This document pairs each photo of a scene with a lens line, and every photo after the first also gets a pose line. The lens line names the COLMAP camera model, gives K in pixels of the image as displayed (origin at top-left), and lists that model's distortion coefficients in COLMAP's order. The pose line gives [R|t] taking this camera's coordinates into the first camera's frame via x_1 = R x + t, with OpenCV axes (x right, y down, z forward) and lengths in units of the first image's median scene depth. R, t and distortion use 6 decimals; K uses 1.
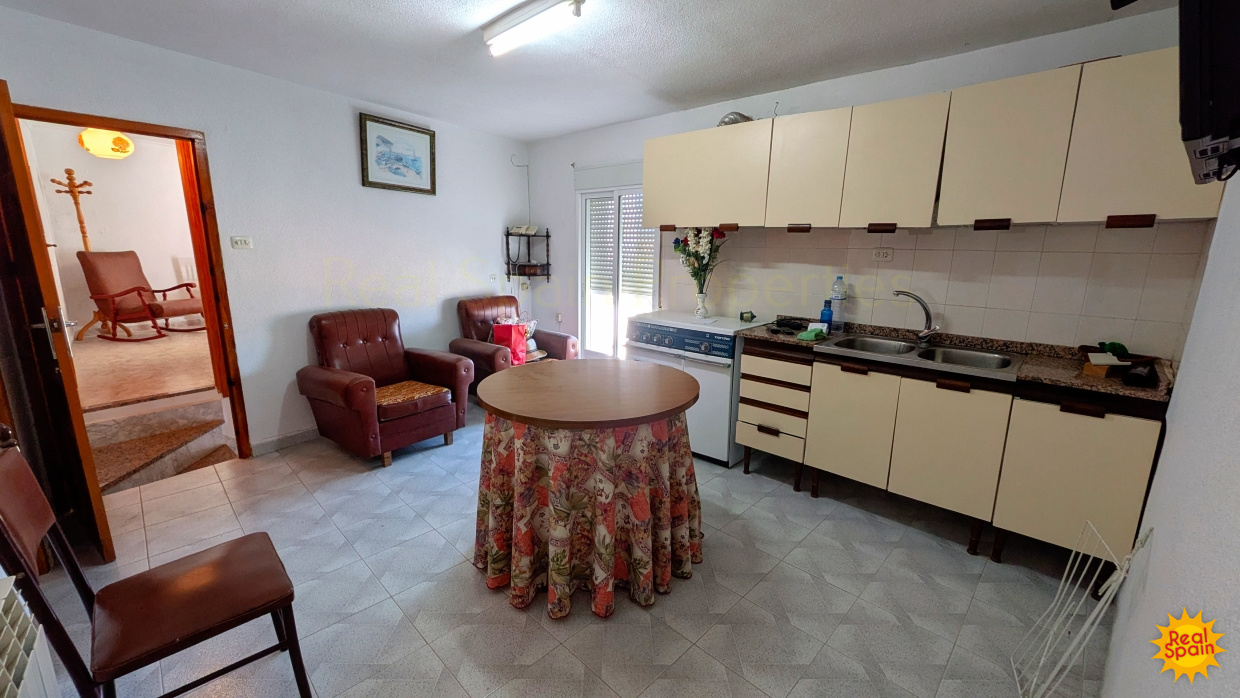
lens RADIAL K [[481.3, 0, 621.7], [0, 481.3, 348.1], [0, 0, 1]] dist [-0.001325, 0.000483]
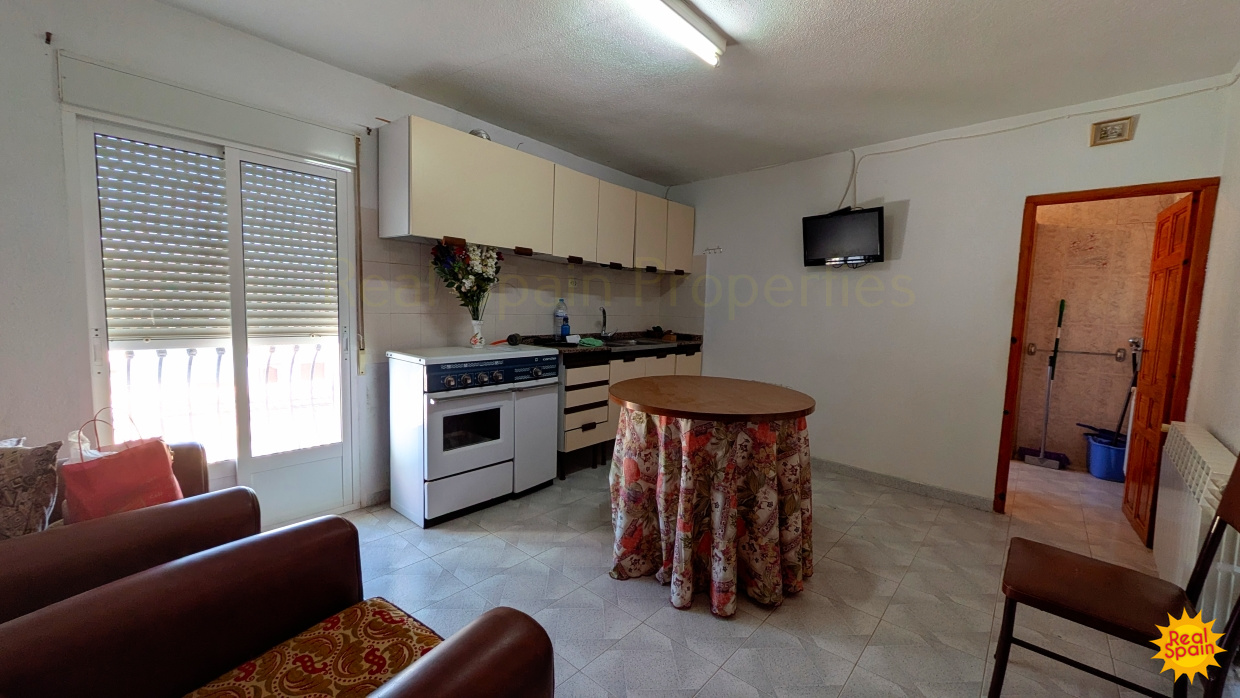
lens RADIAL K [[481.3, 0, 622.1], [0, 481.3, 346.5], [0, 0, 1]] dist [-0.001325, 0.000483]
pose [[-0.044549, -0.097893, 0.994199, -0.841316], [0.175815, 0.978886, 0.104263, -0.129647], [-0.983415, 0.179440, -0.026398, 0.894065]]
